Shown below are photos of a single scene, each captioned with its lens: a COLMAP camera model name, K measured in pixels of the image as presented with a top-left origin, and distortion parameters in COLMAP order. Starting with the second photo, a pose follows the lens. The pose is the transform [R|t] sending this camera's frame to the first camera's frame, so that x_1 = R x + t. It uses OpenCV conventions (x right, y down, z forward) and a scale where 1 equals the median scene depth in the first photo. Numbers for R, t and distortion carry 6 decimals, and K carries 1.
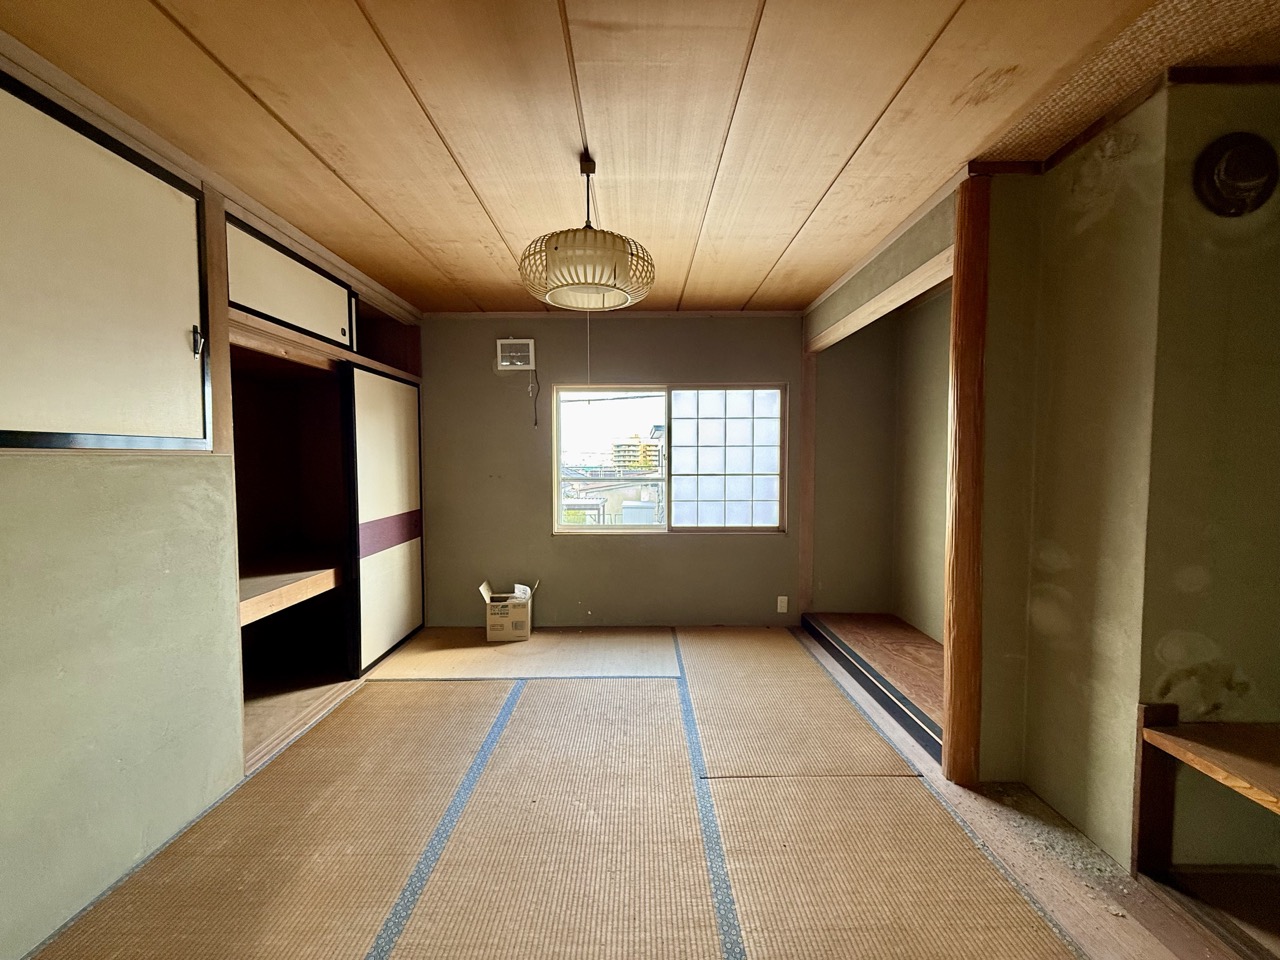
lens RADIAL K [[511.1, 0, 638.1], [0, 511.1, 477.4], [0, 0, 1]] dist [-0.000866, -0.000282]
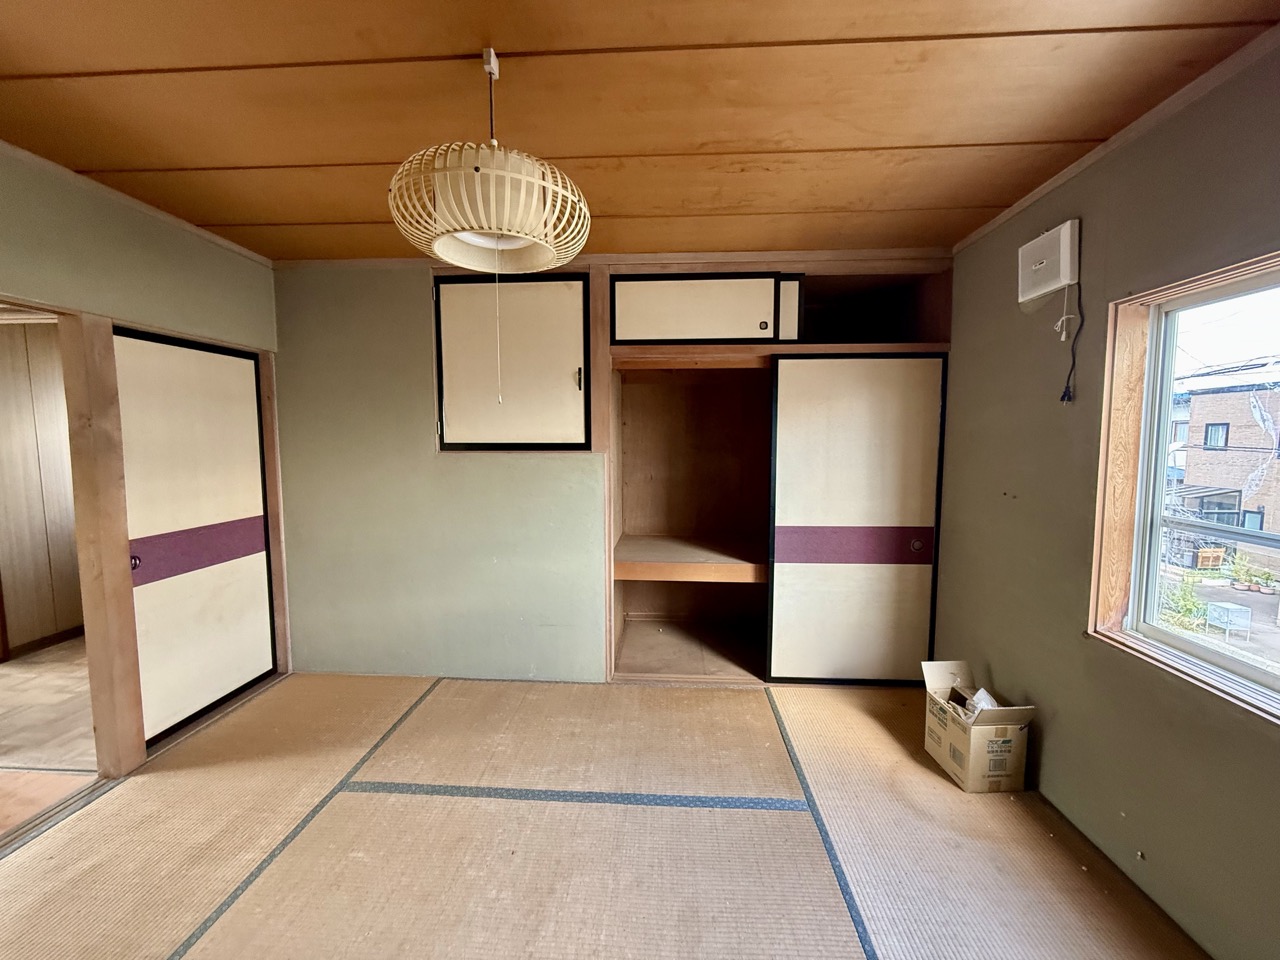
lens RADIAL K [[511.1, 0, 644.7], [0, 511.1, 476.7], [0, 0, 1]] dist [-0.000866, -0.000282]
pose [[-0.065893, 0.082738, -0.994391, 0.587311], [-0.037373, 0.995653, 0.085319, -0.103874], [0.997127, 0.042785, -0.062514, 1.187197]]
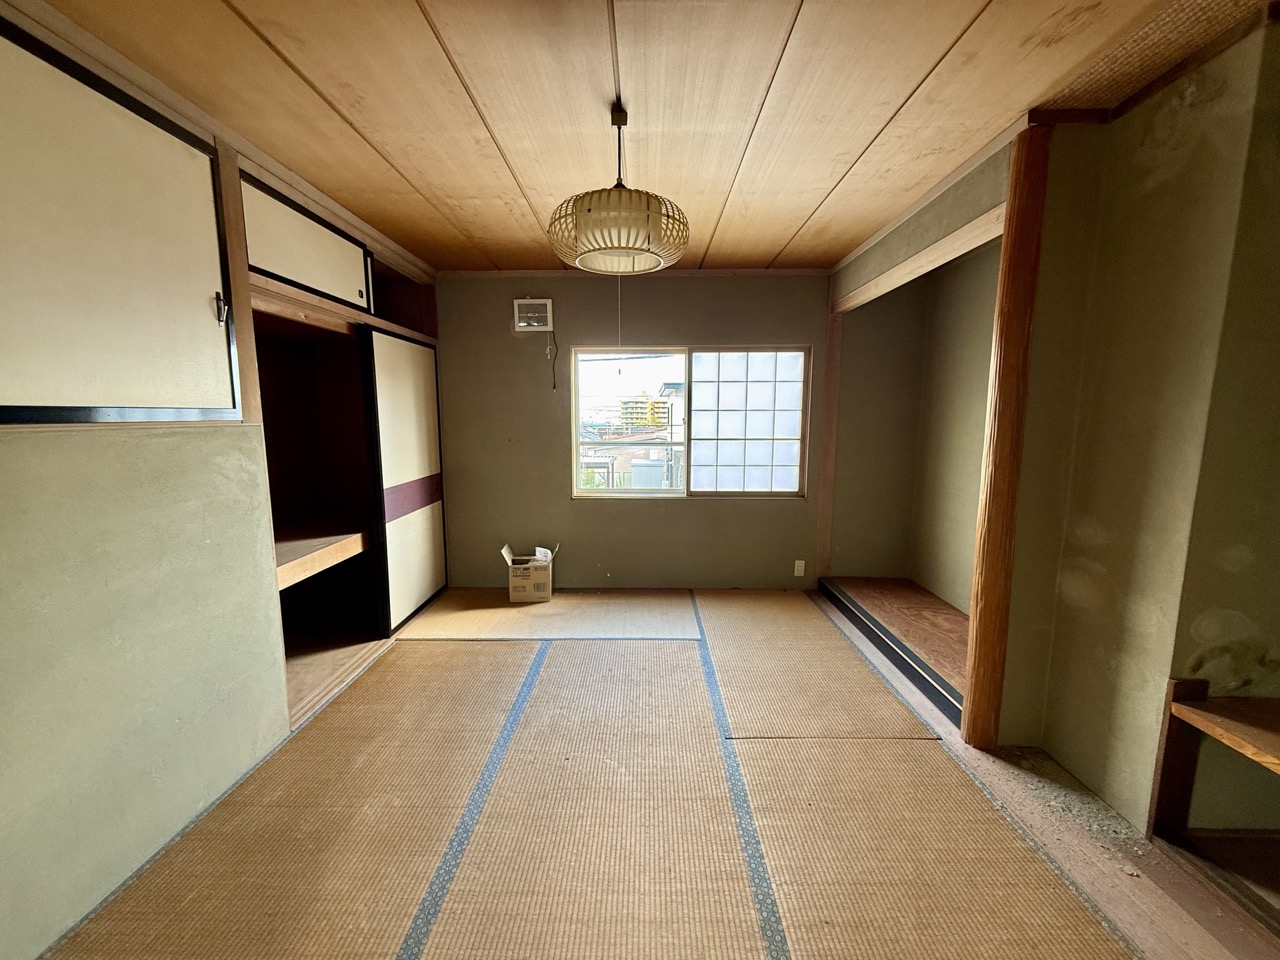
lens RADIAL K [[511.1, 0, 637.6], [0, 511.1, 478.1], [0, 0, 1]] dist [-0.000866, -0.000282]
pose [[0.999871, 0.004895, -0.015329, -0.043804], [-0.003569, 0.996345, 0.085349, -0.026653], [0.015691, -0.085283, 0.996233, 0.008178]]
